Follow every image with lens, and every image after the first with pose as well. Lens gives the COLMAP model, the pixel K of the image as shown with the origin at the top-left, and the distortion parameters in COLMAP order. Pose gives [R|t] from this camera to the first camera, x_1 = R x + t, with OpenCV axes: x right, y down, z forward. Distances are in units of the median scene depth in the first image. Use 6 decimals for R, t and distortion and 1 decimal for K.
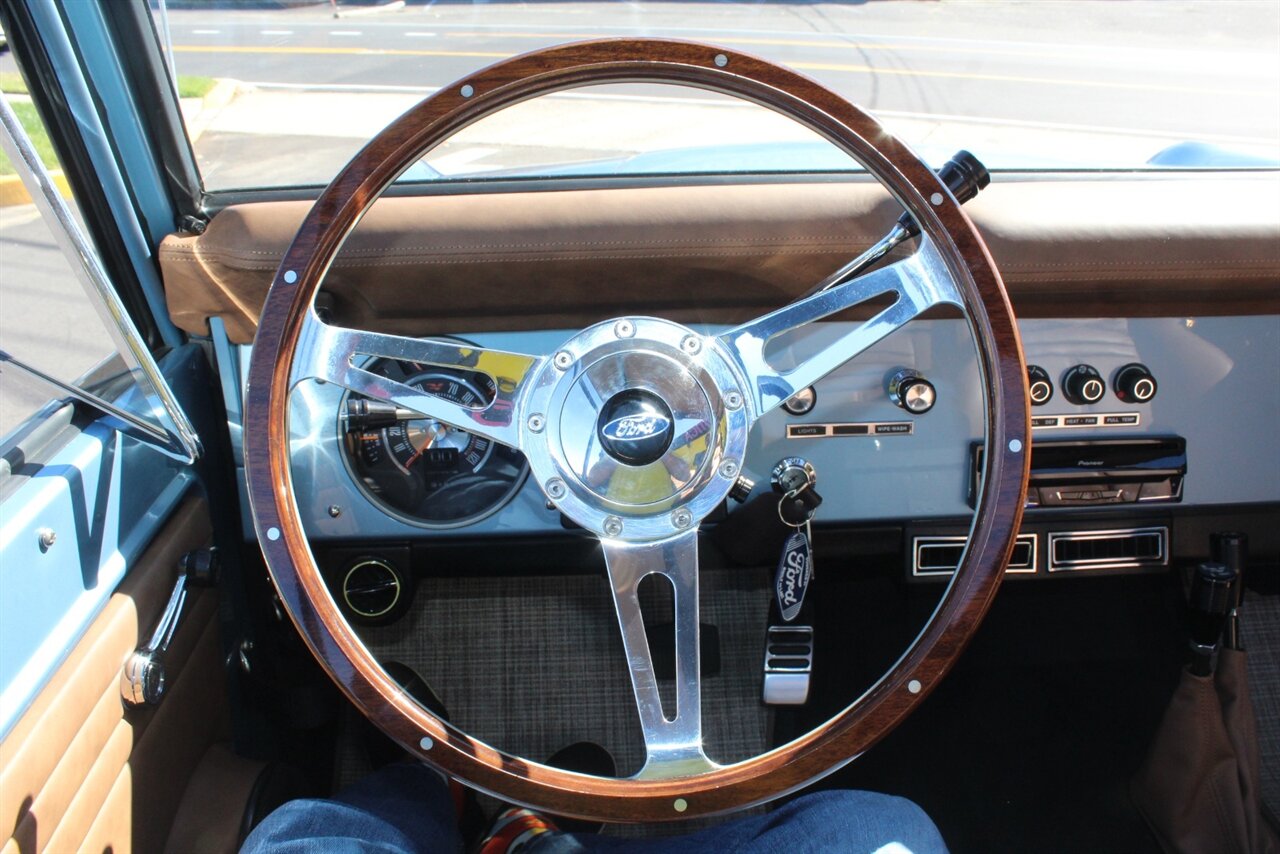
lens RADIAL K [[1167.0, 0, 640.0], [0, 1167.0, 427.0], [0, 0, 1]] dist [-0.127598, 0.003689]
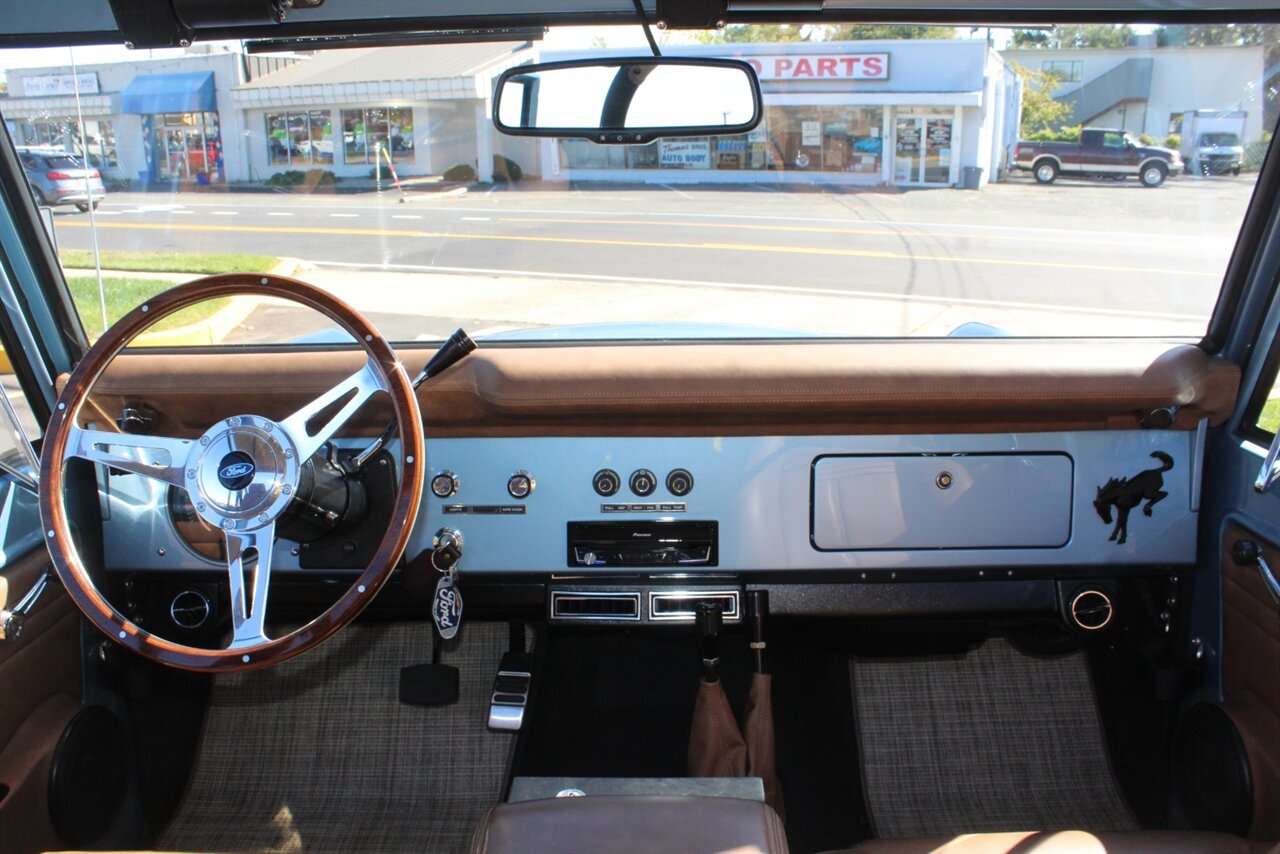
lens RADIAL K [[1198.5, 0, 640.0], [0, 1198.5, 427.0], [0, 0, 1]] dist [-0.240012, 0.302444]
pose [[0.997173, 0.018794, -0.072748, 0.375730], [-0.029712, 0.987927, -0.152045, 0.096292], [0.069012, 0.153777, 0.985693, -0.399480]]
